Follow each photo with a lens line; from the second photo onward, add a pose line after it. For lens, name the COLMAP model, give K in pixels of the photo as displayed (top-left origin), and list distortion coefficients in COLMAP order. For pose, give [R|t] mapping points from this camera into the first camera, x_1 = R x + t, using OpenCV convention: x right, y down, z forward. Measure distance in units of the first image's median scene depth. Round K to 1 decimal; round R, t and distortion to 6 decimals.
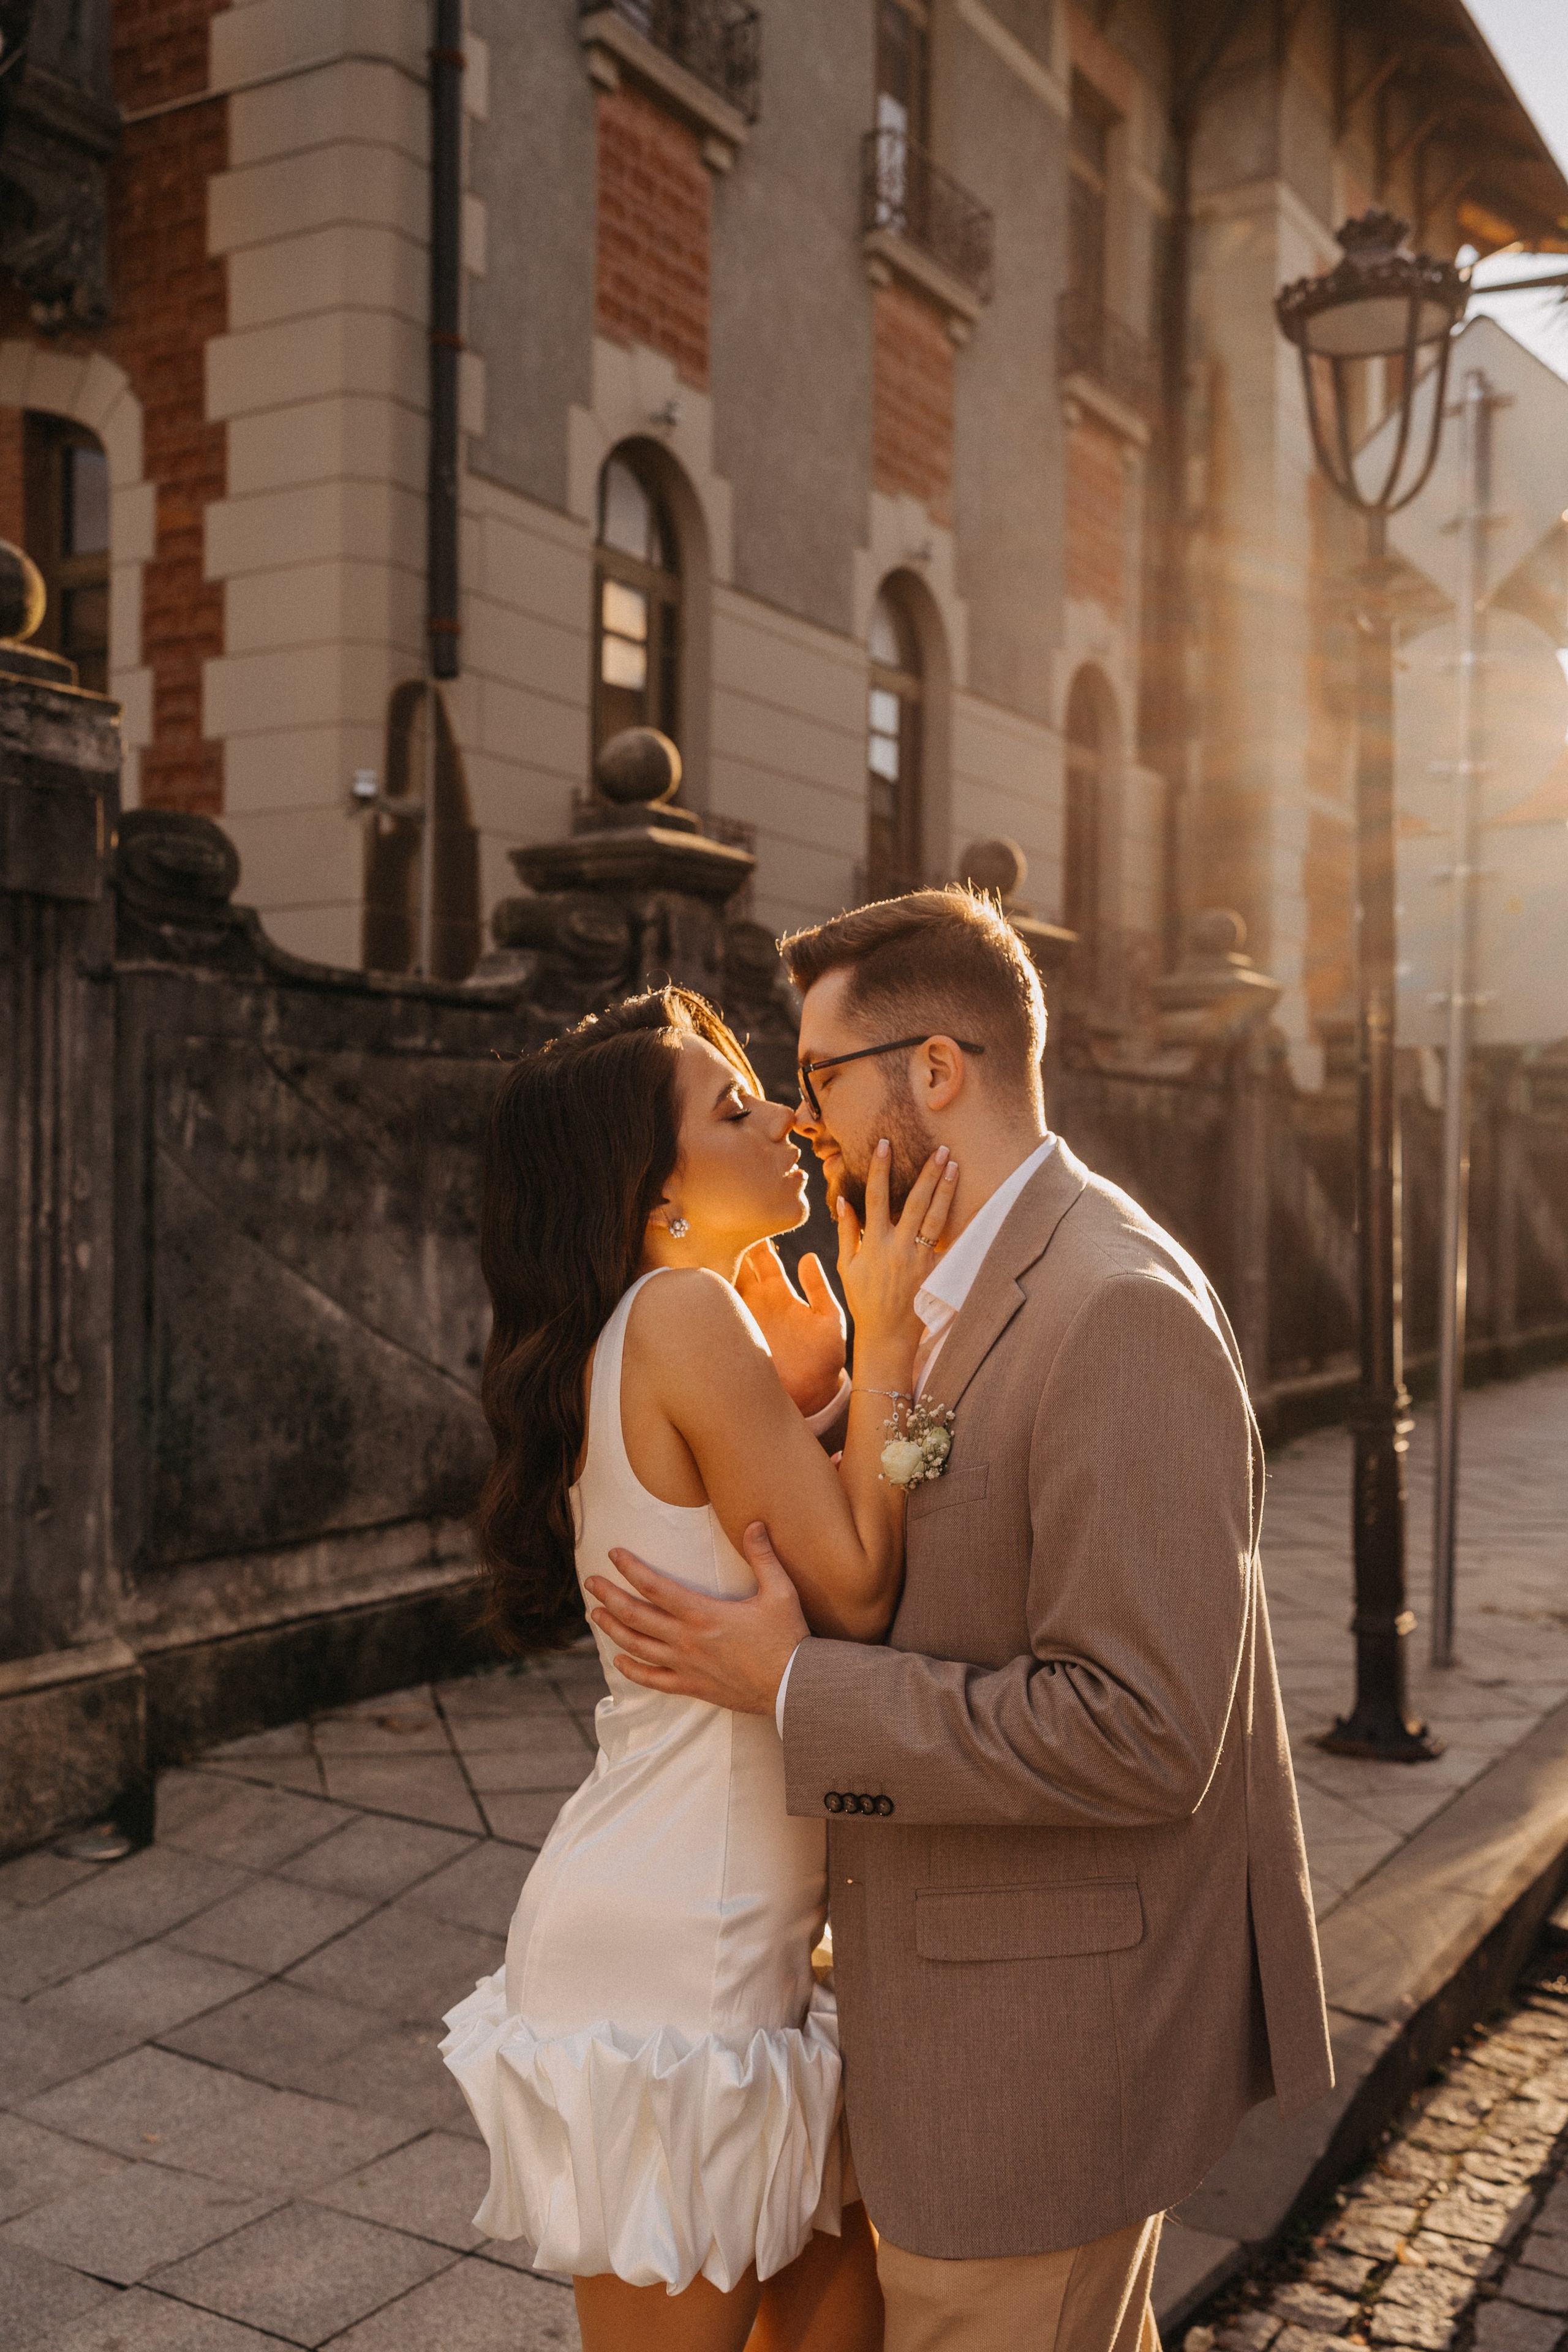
lens RADIAL K [[2298.9, 0, 750.8], [0, 2298.9, 1182.7], [0, 0, 1]] dist [-0.001969, 0.007181]
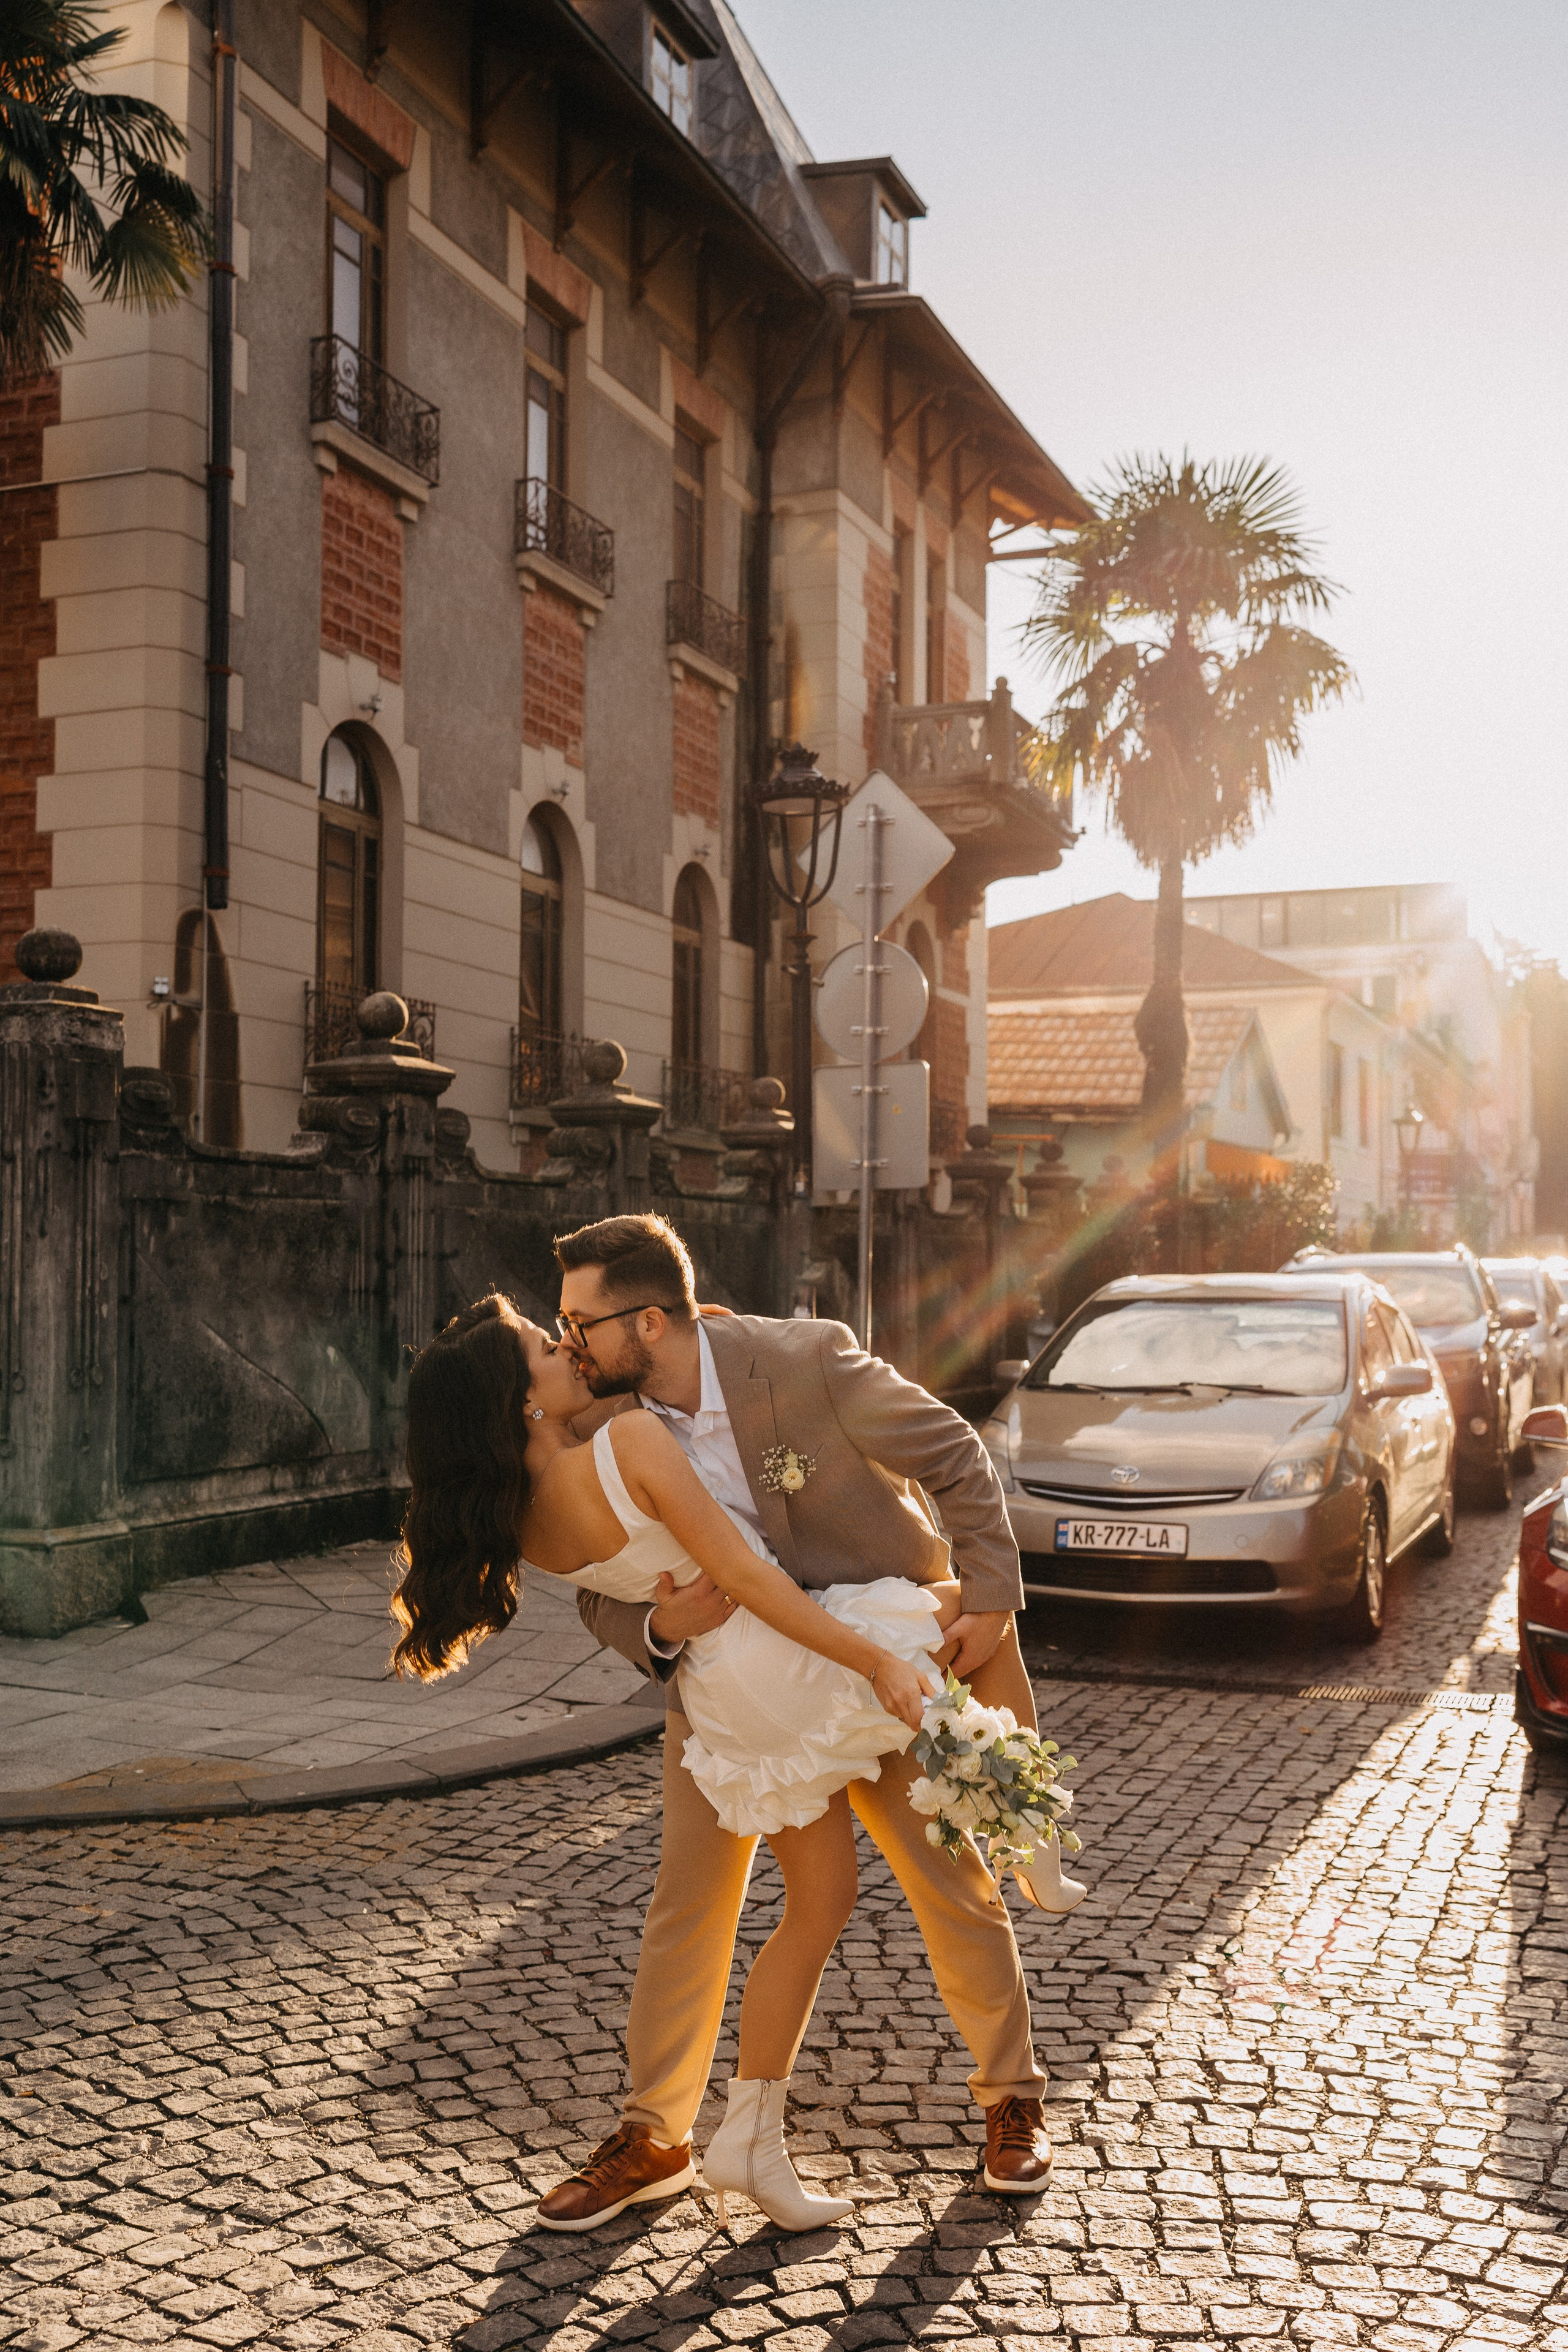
lens RADIAL K [[2288.0, 0, 723.2], [0, 2288.0, 1241.8], [0, 0, 1]] dist [-0.004519, 0.017957]
pose [[0.989919, -0.001134, 0.141632, -0.024288], [0.002829, 0.999927, -0.011766, -0.000274], [-0.141608, 0.012048, 0.989850, -0.387275]]
